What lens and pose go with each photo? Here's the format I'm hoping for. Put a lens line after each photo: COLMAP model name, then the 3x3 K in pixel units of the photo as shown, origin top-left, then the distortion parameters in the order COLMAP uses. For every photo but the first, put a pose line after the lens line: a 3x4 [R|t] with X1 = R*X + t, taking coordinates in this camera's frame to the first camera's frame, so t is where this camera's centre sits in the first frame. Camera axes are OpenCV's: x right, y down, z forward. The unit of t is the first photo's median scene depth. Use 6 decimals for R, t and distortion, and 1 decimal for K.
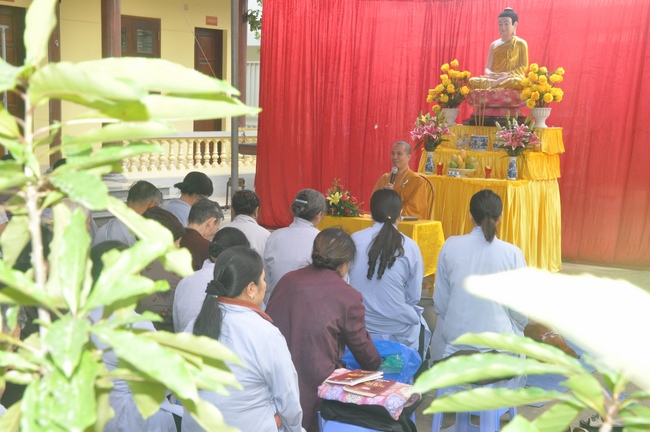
lens RADIAL K [[1164.8, 0, 328.9], [0, 1164.8, 219.0], [0, 0, 1]] dist [0.167613, 0.000000]
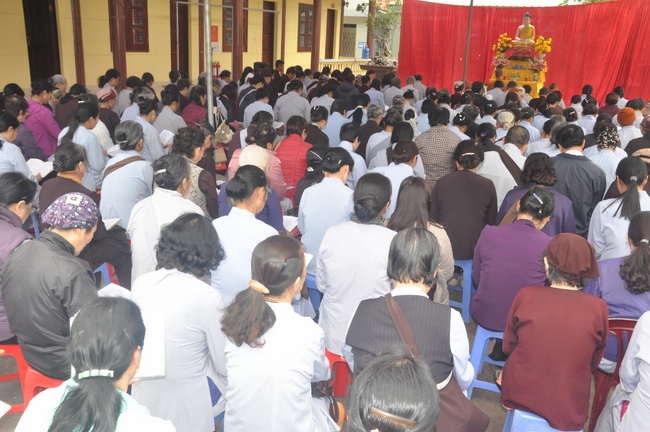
lens RADIAL K [[692.3, 0, 309.2], [0, 692.3, 212.6], [0, 0, 1]] dist [0.021791, 0.000000]
pose [[0.984305, -0.019339, 0.175411, -0.596537], [-0.007751, 0.988280, 0.152455, 0.021822], [-0.176303, -0.151422, 0.972619, -0.454481]]
